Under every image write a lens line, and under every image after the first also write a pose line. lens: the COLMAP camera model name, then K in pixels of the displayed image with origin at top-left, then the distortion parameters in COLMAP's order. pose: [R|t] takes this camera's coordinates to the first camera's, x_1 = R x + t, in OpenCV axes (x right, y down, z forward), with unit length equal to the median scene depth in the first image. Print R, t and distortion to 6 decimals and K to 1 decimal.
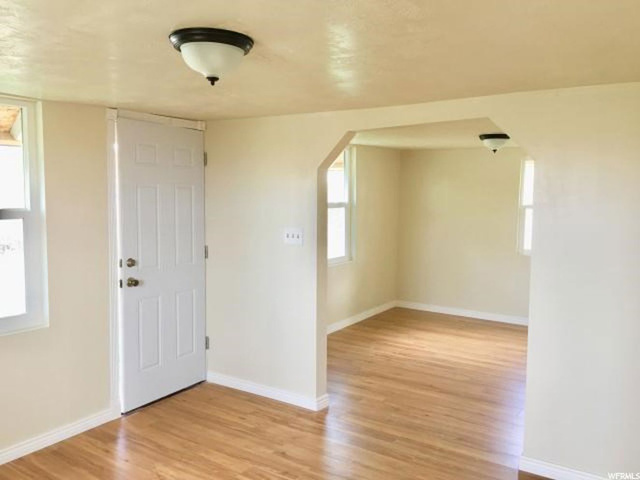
lens RADIAL K [[536.1, 0, 320.0], [0, 536.1, 240.0], [0, 0, 1]] dist [0.002500, -0.001774]
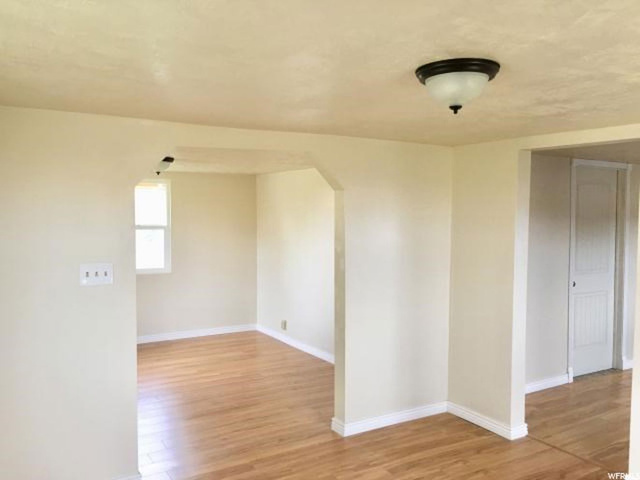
lens RADIAL K [[536.1, 0, 320.0], [0, 536.1, 240.0], [0, 0, 1]] dist [0.002500, -0.001774]
pose [[0.426160, -0.056333, 0.902892, -0.632754], [0.084057, 0.996207, 0.022480, -0.048438], [-0.900734, 0.066314, 0.429278, 0.414924]]
